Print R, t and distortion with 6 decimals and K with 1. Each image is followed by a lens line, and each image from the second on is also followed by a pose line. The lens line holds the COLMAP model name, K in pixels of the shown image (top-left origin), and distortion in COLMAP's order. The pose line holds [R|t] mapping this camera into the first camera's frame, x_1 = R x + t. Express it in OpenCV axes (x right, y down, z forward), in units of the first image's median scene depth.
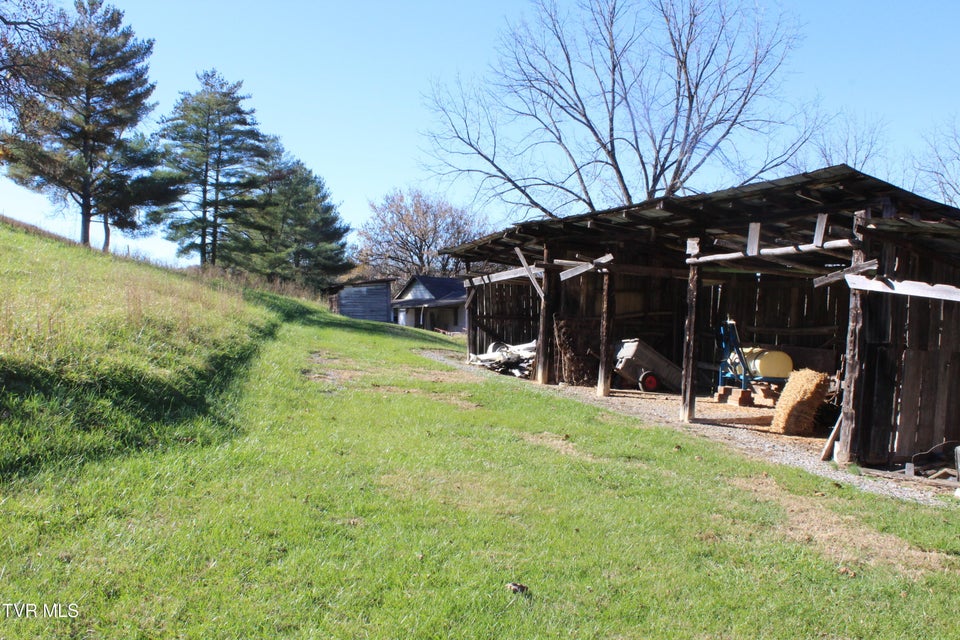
lens RADIAL K [[939.5, 0, 484.4], [0, 939.5, 318.0], [0, 0, 1]] dist [-0.146314, 0.162963]
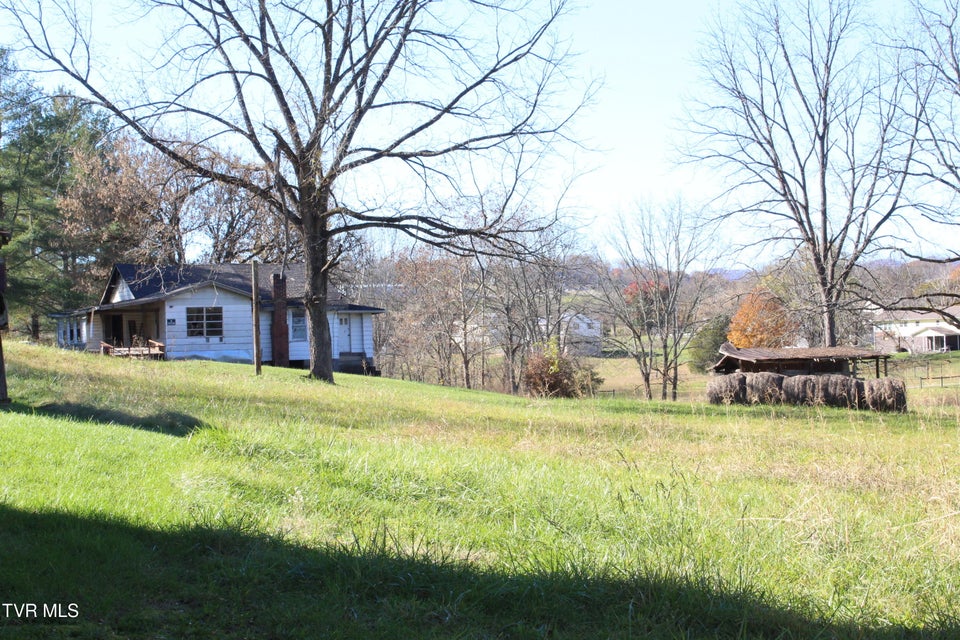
lens RADIAL K [[1721.2, 0, 486.4], [0, 1721.2, 319.1], [0, 0, 1]] dist [0.001043, 0.079352]
pose [[0.997253, -0.047781, -0.056598, 0.369465], [0.046539, 0.998650, -0.023060, 0.046317], [0.057623, 0.020362, 0.998131, -0.216984]]
